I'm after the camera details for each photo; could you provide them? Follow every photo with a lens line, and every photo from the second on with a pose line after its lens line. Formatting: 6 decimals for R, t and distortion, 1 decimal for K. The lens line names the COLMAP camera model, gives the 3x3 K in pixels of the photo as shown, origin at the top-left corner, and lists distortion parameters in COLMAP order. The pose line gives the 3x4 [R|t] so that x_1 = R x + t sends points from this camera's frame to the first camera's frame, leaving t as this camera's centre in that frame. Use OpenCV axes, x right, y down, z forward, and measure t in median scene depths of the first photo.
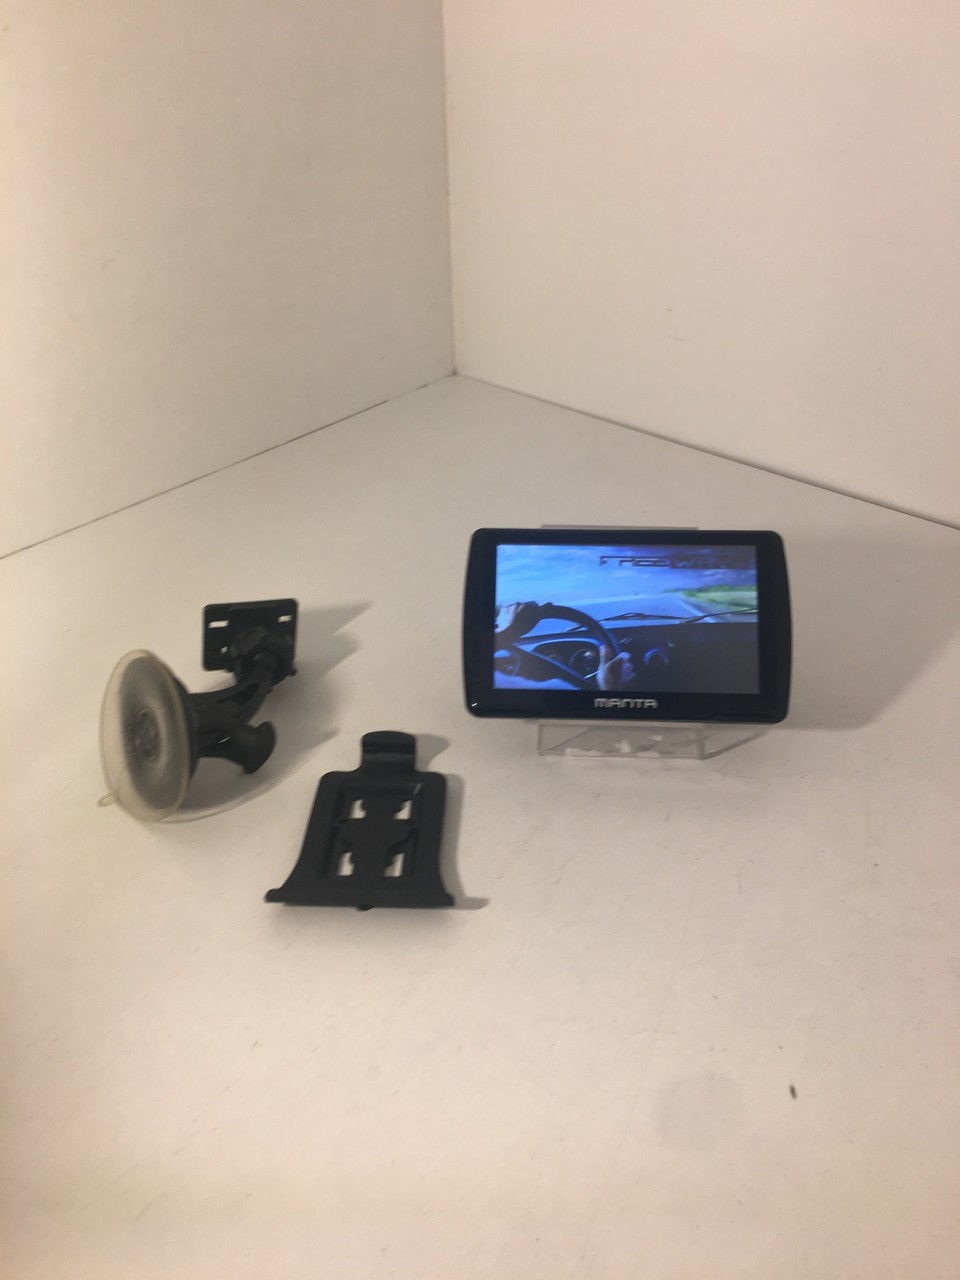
lens RADIAL K [[1088.3, 0, 475.4], [0, 1088.3, 652.6], [0, 0, 1]] dist [0.001939, -0.016744]
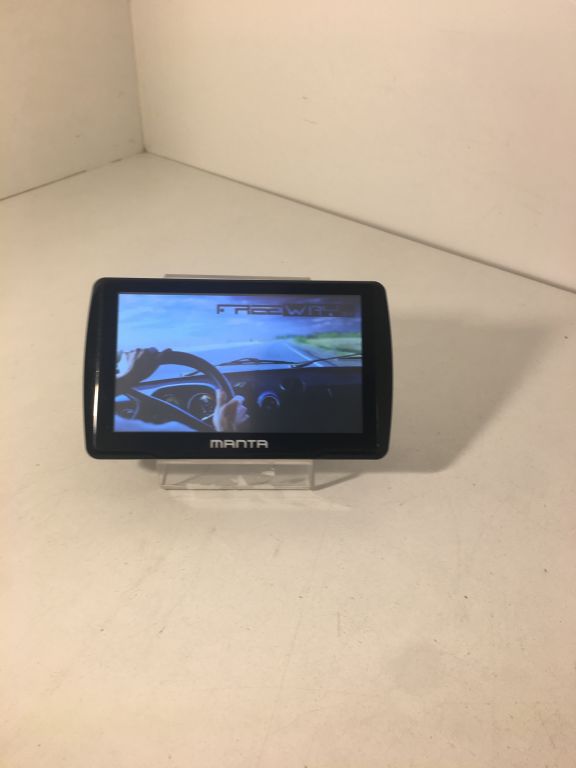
lens RADIAL K [[653.0, 0, 287.1], [0, 653.0, 378.4], [0, 0, 1]] dist [0.001939, -0.016744]
pose [[0.995705, -0.007834, 0.092255, 0.124339], [0.003234, 0.998749, 0.049901, -0.048714], [-0.092531, -0.049388, 0.994484, 0.356711]]
